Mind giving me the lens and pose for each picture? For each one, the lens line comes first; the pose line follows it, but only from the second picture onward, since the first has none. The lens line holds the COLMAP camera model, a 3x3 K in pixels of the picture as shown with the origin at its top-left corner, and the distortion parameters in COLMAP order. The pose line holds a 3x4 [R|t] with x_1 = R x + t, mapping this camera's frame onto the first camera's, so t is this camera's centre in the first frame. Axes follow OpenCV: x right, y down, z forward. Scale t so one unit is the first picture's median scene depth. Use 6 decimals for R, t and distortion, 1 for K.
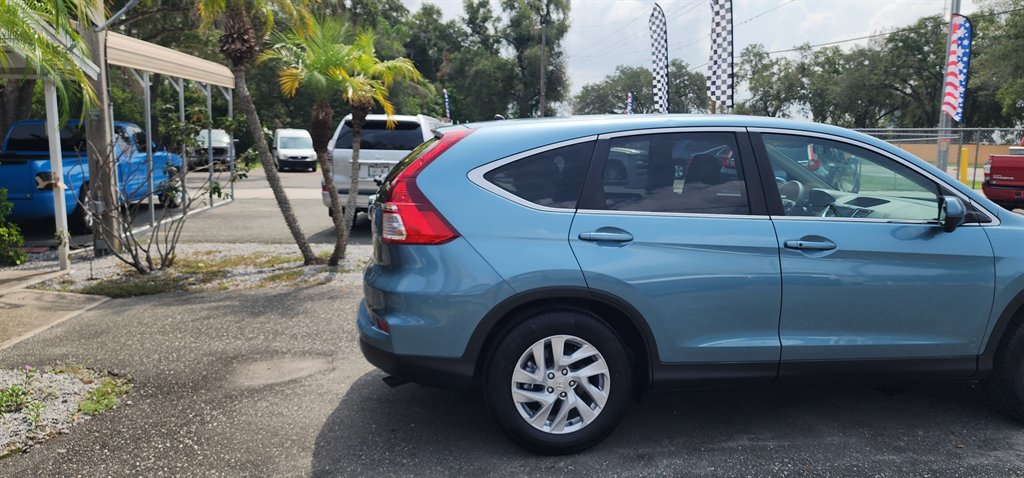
lens RADIAL K [[684.8, 0, 514.7], [0, 684.8, 242.7], [0, 0, 1]] dist [0.055245, -0.054597]
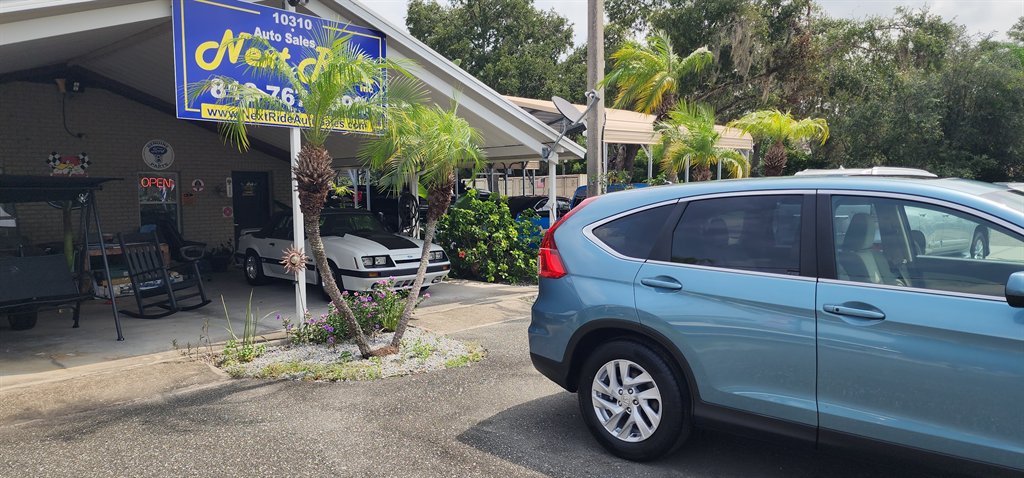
lens RADIAL K [[684.8, 0, 512.8], [0, 684.8, 246.2], [0, 0, 1]] dist [0.055245, -0.054597]
pose [[0.654651, 0.042667, -0.754726, 0.814283], [-0.090610, 0.995637, -0.022309, -0.022552], [0.750481, 0.082991, 0.655660, 0.013782]]
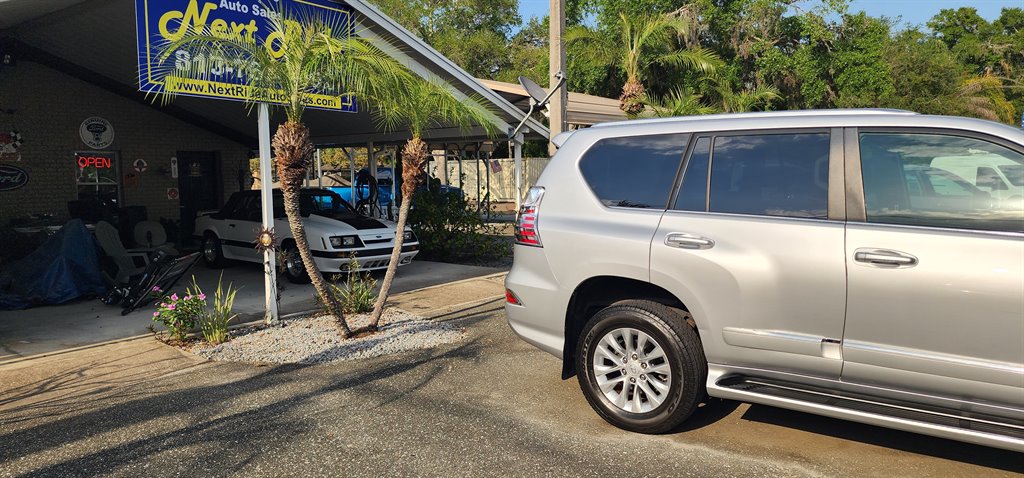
lens RADIAL K [[684.8, 0, 518.6], [0, 684.8, 238.6], [0, 0, 1]] dist [0.055245, -0.054597]
pose [[0.722456, 0.046309, -0.689864, 0.739587], [-0.081096, 0.996543, -0.018033, 0.005937], [0.686645, 0.068973, 0.723714, -0.068911]]
